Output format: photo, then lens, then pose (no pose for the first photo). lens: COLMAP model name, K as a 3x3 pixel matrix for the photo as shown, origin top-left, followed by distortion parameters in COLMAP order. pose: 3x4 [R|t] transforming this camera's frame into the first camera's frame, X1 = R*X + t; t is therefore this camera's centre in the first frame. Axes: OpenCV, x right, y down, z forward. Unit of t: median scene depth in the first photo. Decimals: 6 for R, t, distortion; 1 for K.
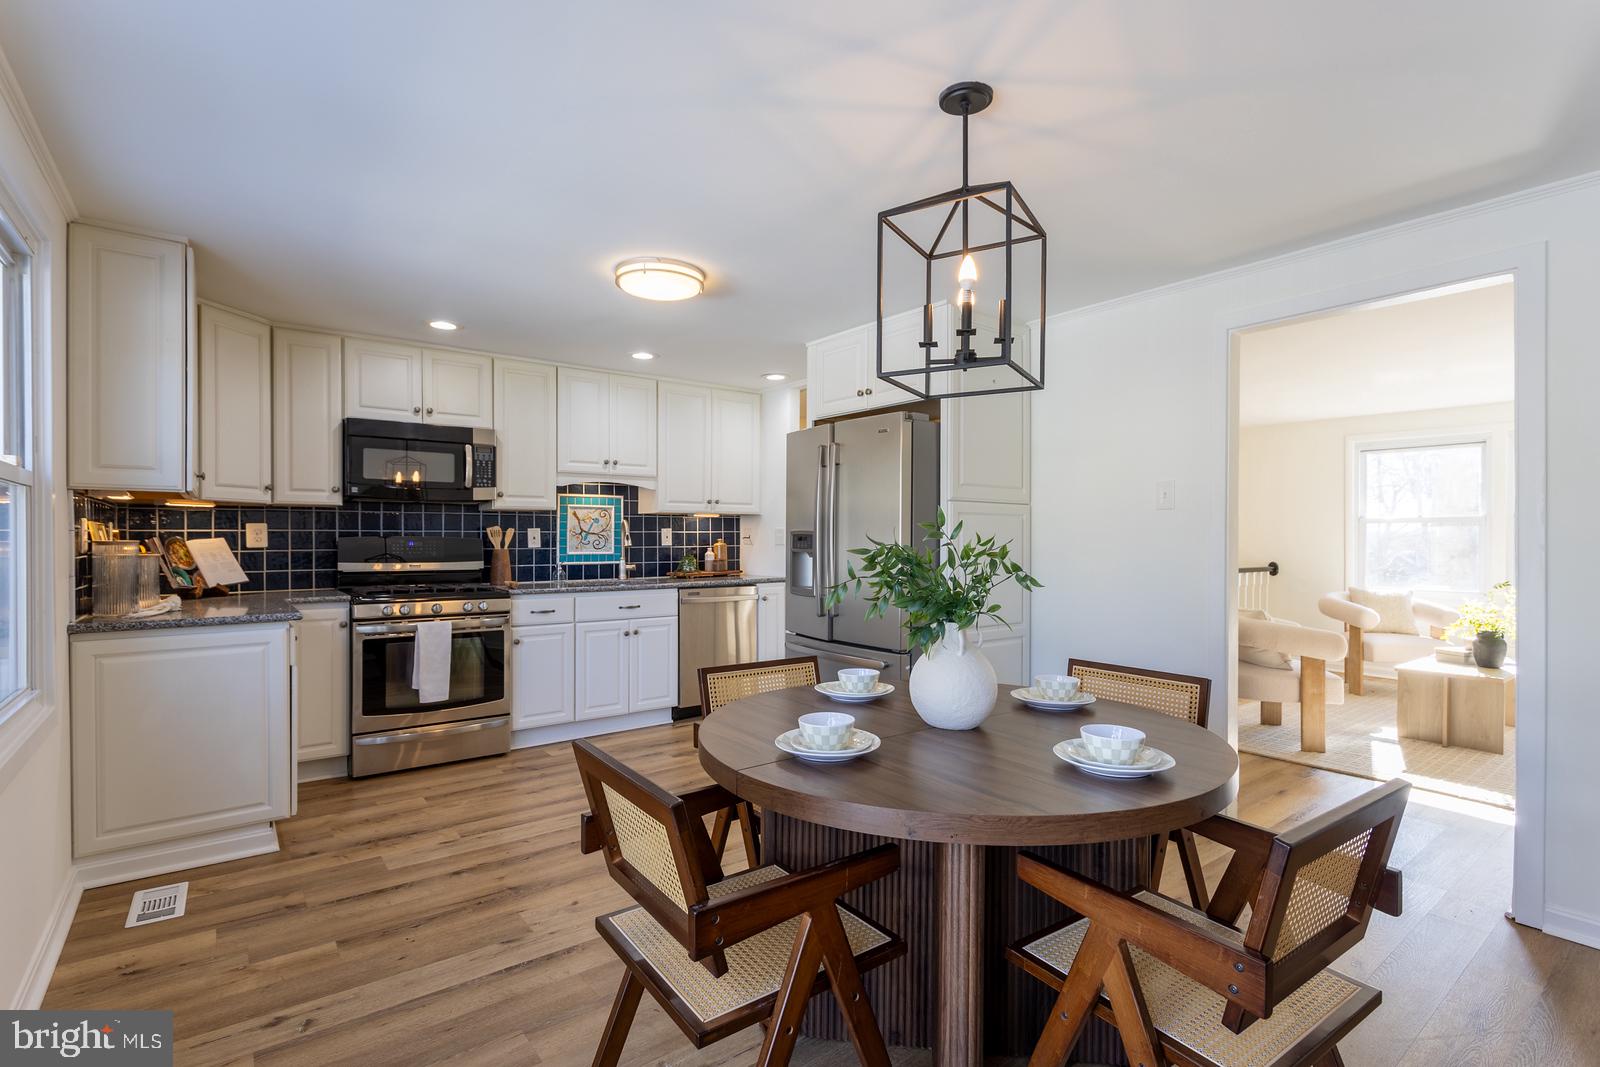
lens RADIAL K [[758.5, 0, 804.3], [0, 758.5, 538.6], [0, 0, 1]] dist [0.002658, 0.001306]
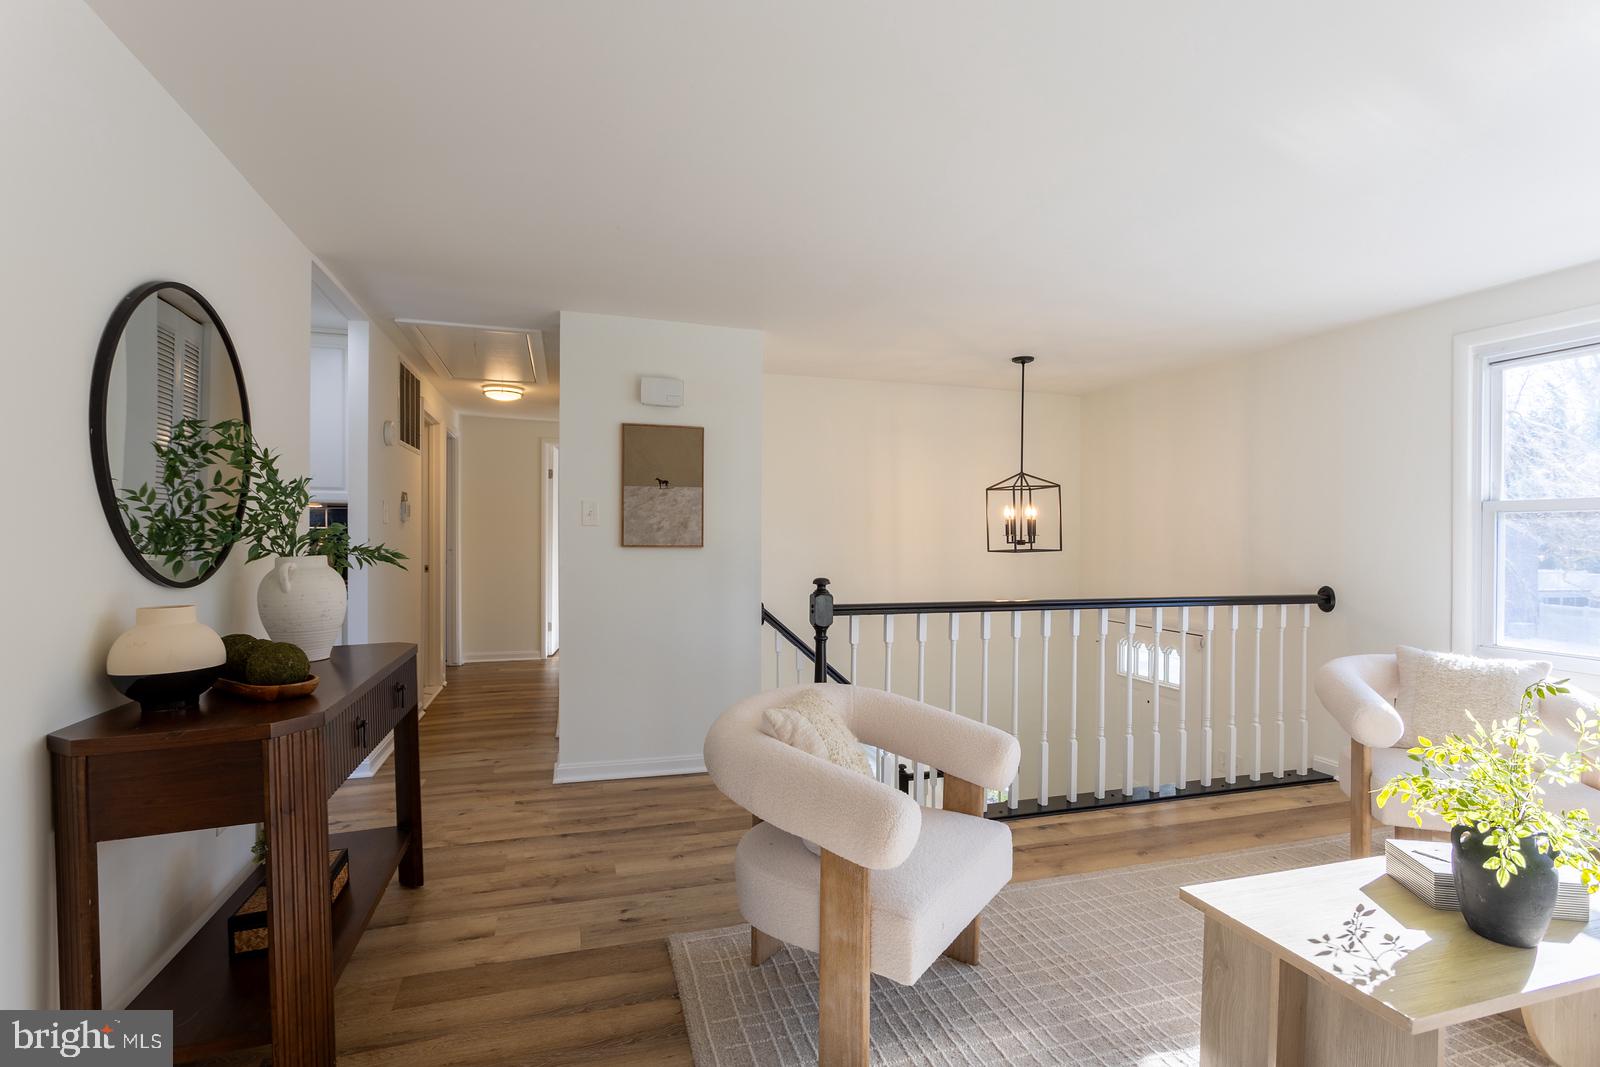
lens RADIAL K [[758.5, 0, 807.6], [0, 758.5, 539.3], [0, 0, 1]] dist [0.002658, 0.001306]
pose [[0.939956, 0.006864, -0.341228, 0.803223], [-0.006761, 0.999976, 0.001489, -0.001673], [0.341230, 0.000907, 0.939979, 0.645481]]
